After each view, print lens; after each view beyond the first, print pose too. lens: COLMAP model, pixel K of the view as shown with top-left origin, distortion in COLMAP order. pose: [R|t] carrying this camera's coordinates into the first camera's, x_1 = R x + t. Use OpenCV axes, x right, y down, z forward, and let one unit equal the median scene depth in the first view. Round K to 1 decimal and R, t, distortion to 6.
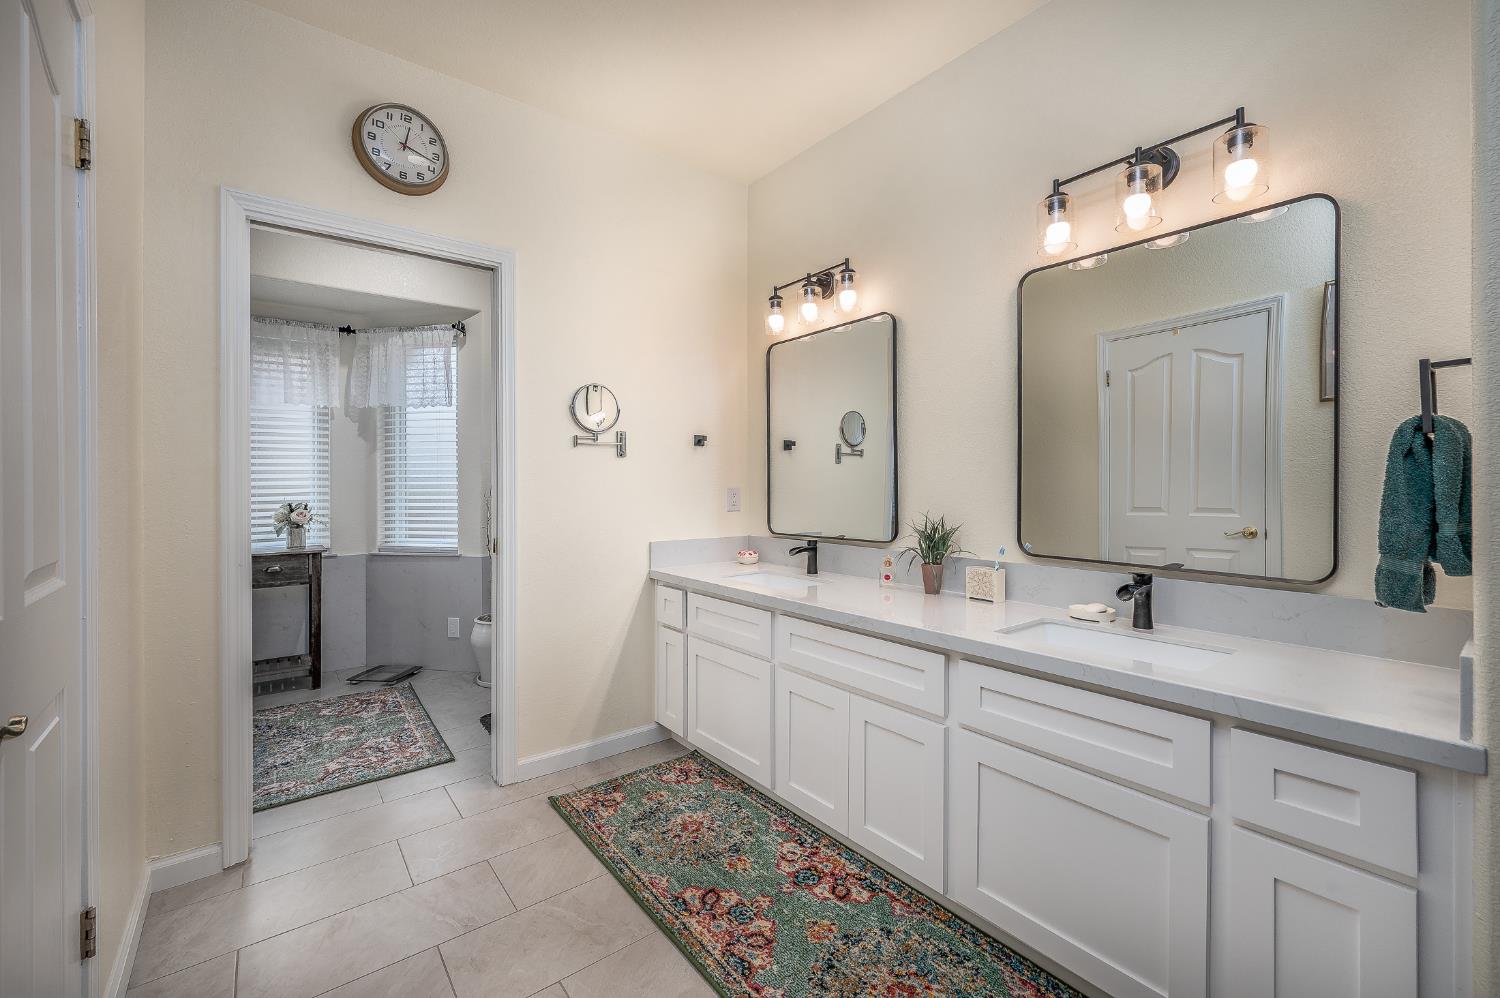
lens RADIAL K [[634.9, 0, 731.0], [0, 634.9, 486.5], [0, 0, 1]] dist [-0.000341, -0.000417]
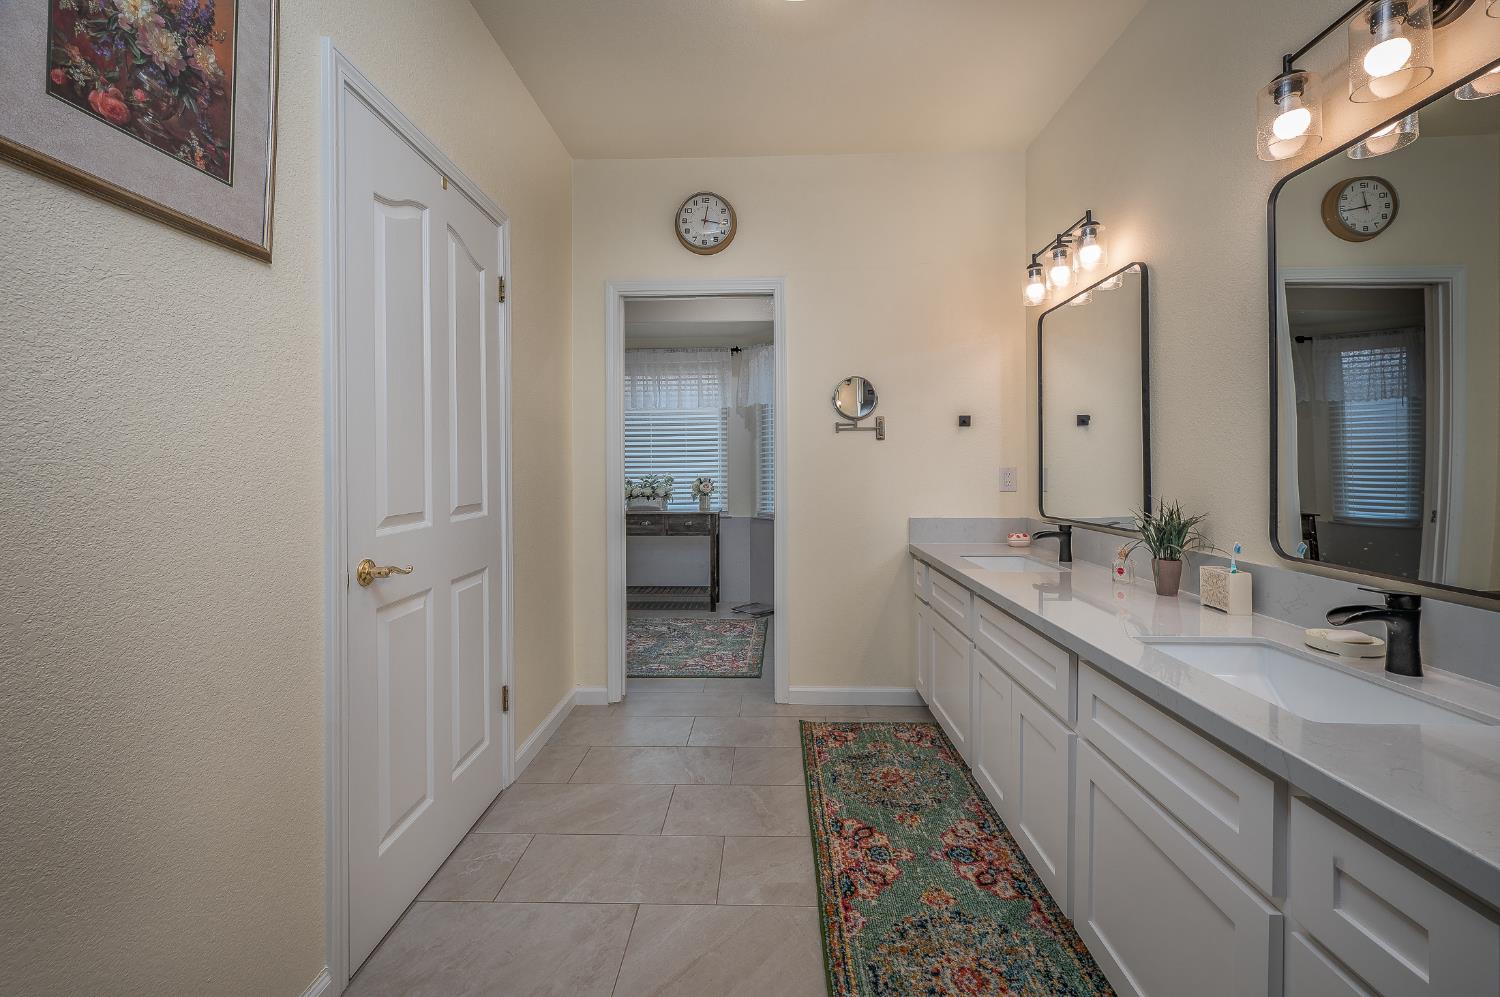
lens RADIAL K [[601.5, 0, 720.5], [0, 601.5, 467.9], [0, 0, 1]] dist [-0.004866, -0.000068]
pose [[0.757222, 0.001803, -0.653155, 0.364550], [0.000591, 0.999994, 0.003446, -0.000771], [0.653157, -0.002995, 0.757217, 0.025147]]
